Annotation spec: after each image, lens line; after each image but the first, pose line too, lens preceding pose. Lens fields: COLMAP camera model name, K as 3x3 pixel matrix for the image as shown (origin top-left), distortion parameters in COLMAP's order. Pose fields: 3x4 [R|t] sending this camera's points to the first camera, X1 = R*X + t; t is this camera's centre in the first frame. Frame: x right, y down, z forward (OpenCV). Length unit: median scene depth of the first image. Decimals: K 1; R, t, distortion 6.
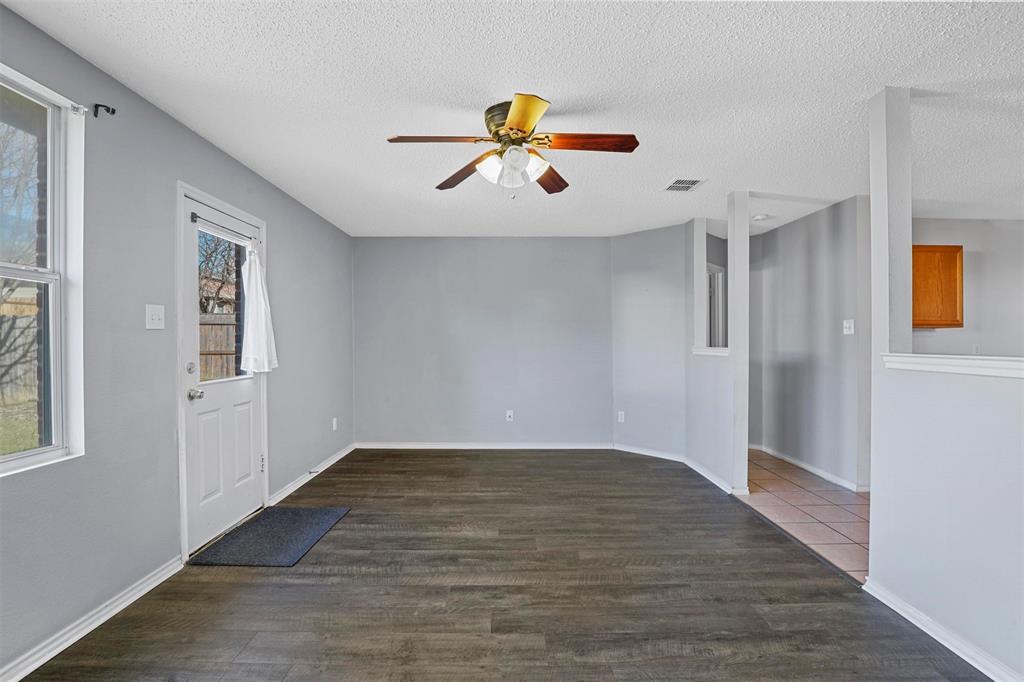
lens RADIAL K [[469.3, 0, 515.4], [0, 469.3, 340.6], [0, 0, 1]] dist [-0.030962, 0.001173]
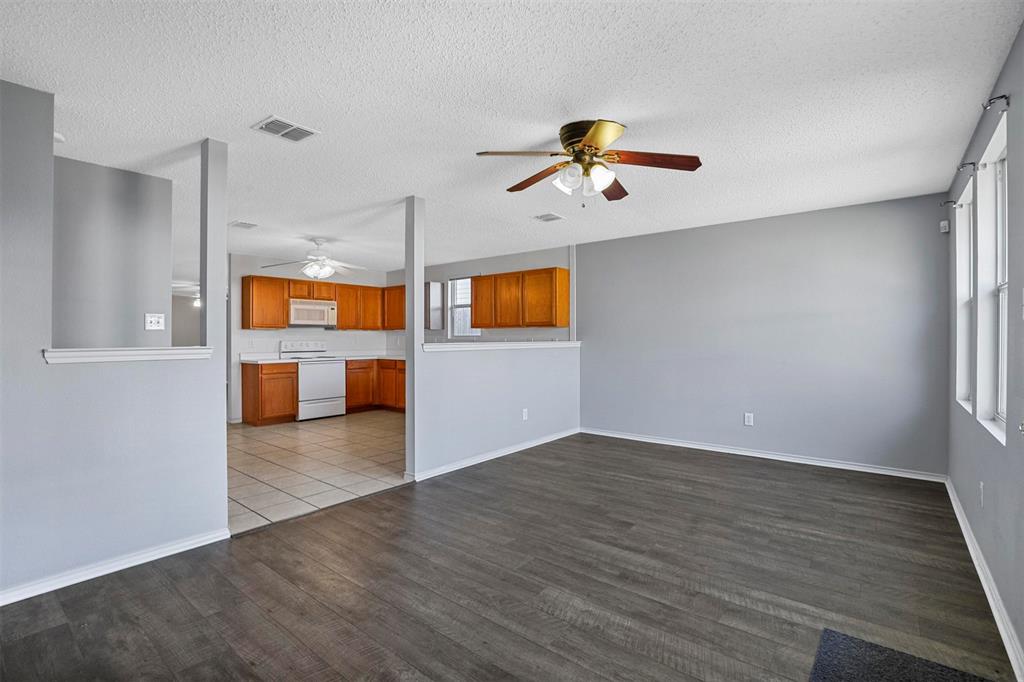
lens RADIAL K [[469.3, 0, 515.4], [0, 469.3, 340.6], [0, 0, 1]] dist [-0.030962, 0.001173]
pose [[-0.771095, -0.003336, 0.636712, -0.563718], [0.002894, 0.999958, 0.008743, 0.001638], [-0.636714, 0.008585, -0.771052, 1.888376]]
